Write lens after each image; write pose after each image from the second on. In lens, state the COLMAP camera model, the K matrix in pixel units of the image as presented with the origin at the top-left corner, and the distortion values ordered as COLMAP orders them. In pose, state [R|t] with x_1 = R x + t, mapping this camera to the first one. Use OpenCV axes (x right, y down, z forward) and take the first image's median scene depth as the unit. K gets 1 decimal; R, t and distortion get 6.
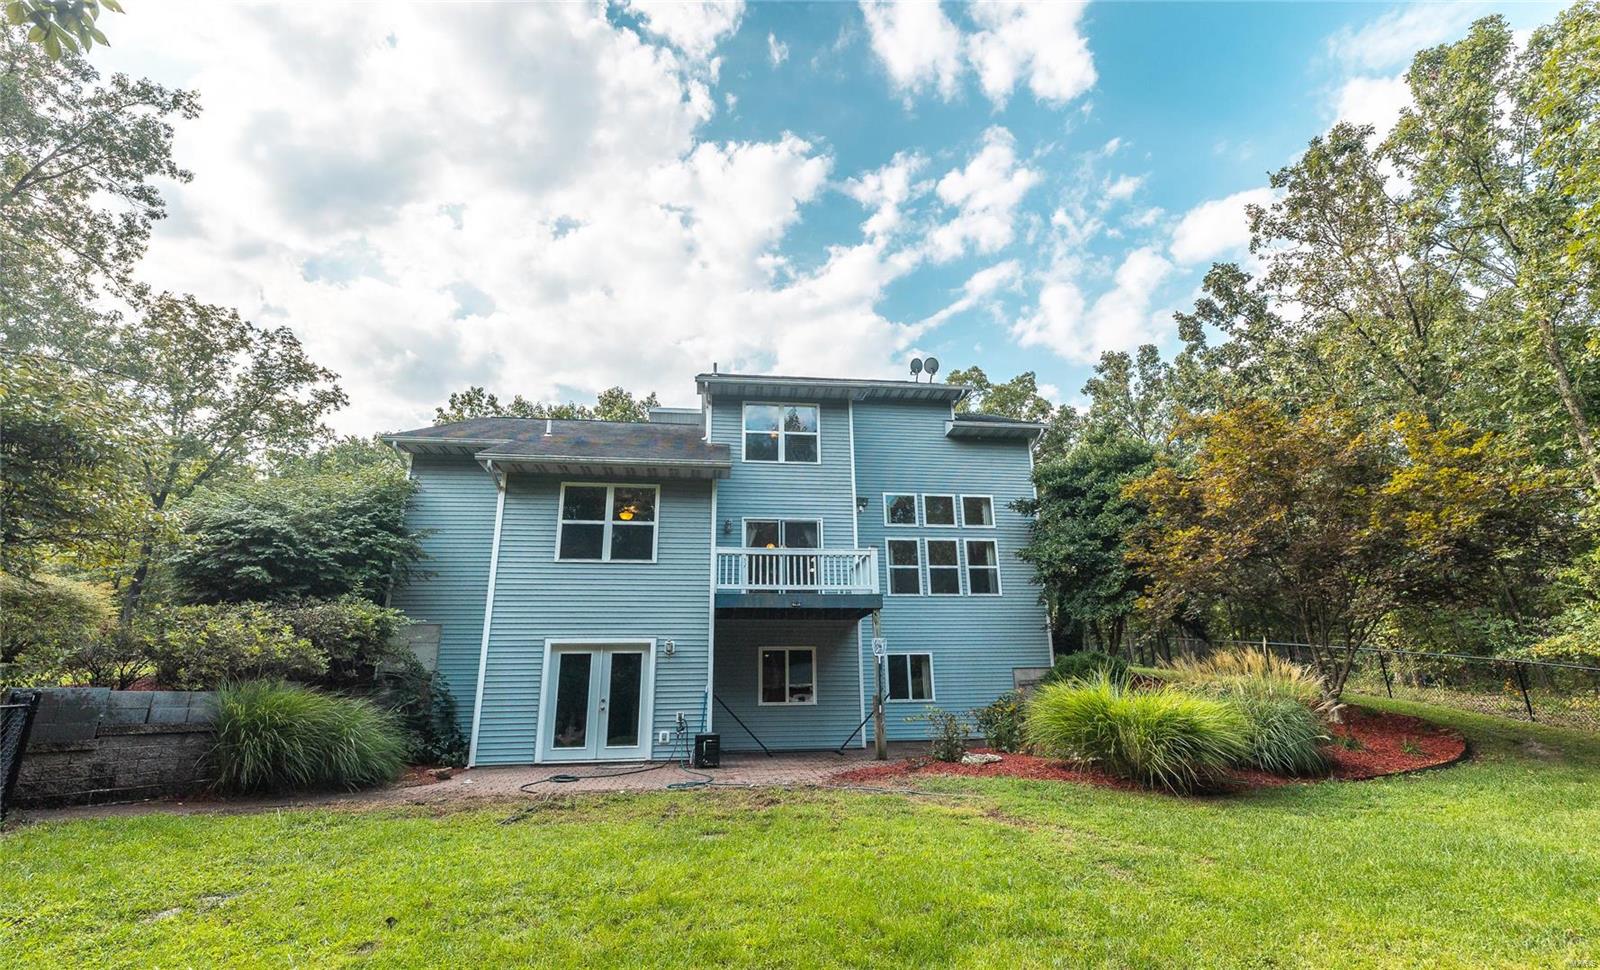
lens RADIAL K [[700.8, 0, 800.1], [0, 700.8, 488.0], [0, 0, 1]] dist [0.003462, -0.001456]
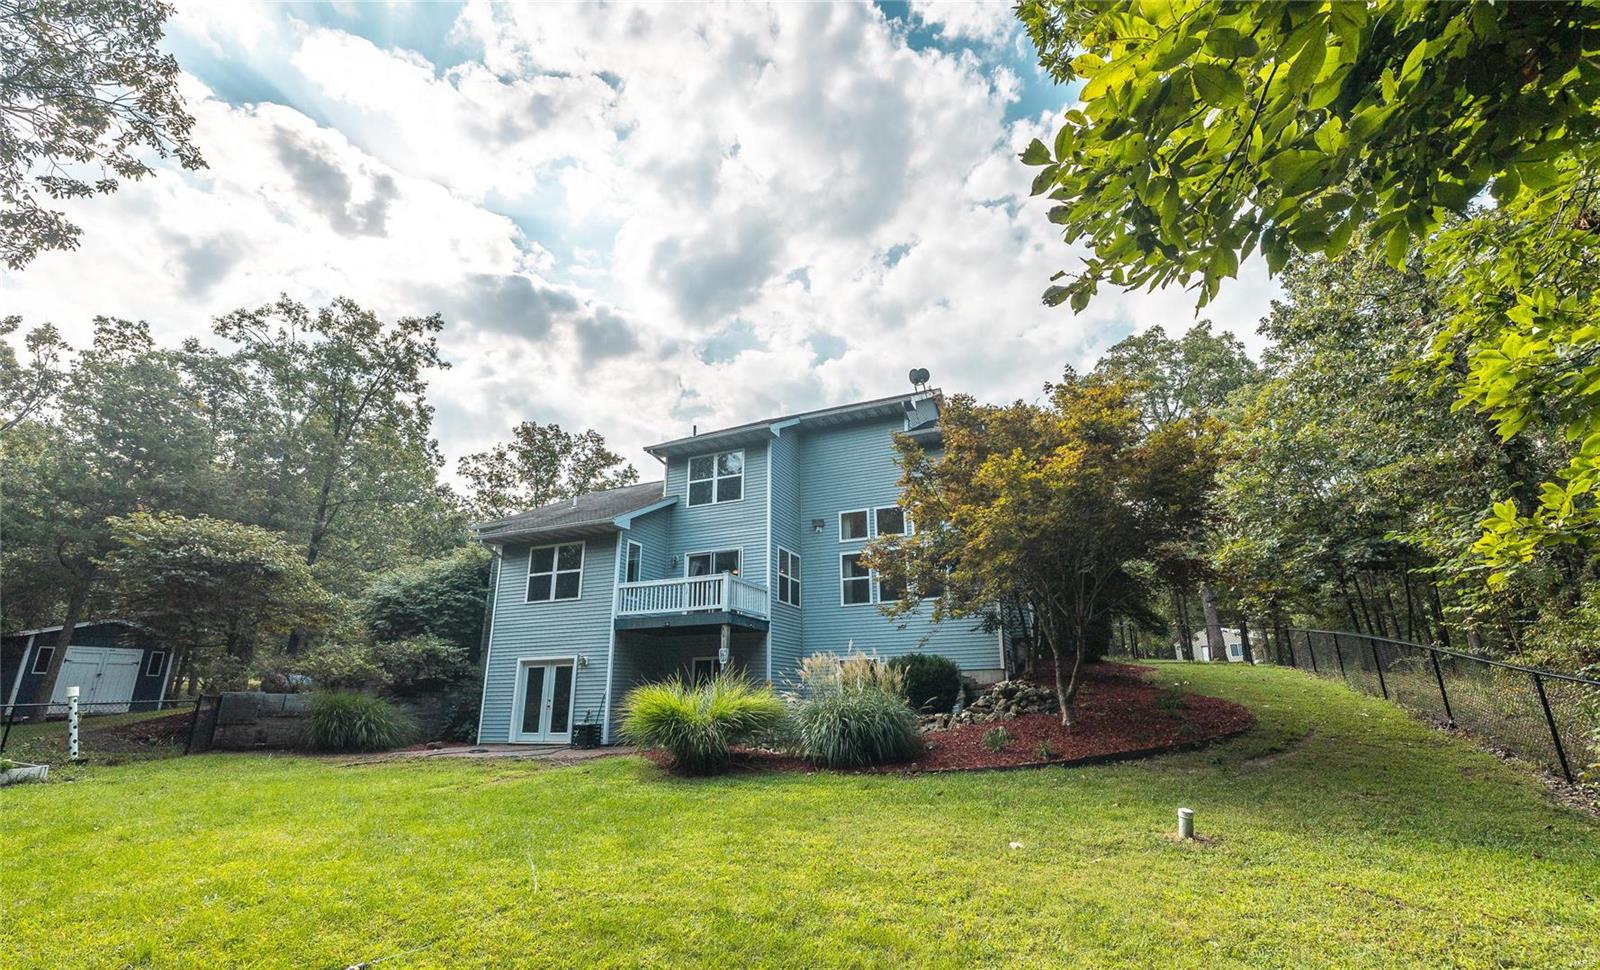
lens RADIAL K [[700.8, 0, 801.7], [0, 700.8, 485.4], [0, 0, 1]] dist [0.003462, -0.001456]
pose [[0.858232, -0.149487, -0.491011, 0.631239], [0.144707, 0.988312, -0.047958, 0.011232], [0.492441, -0.029894, 0.869832, 0.021782]]
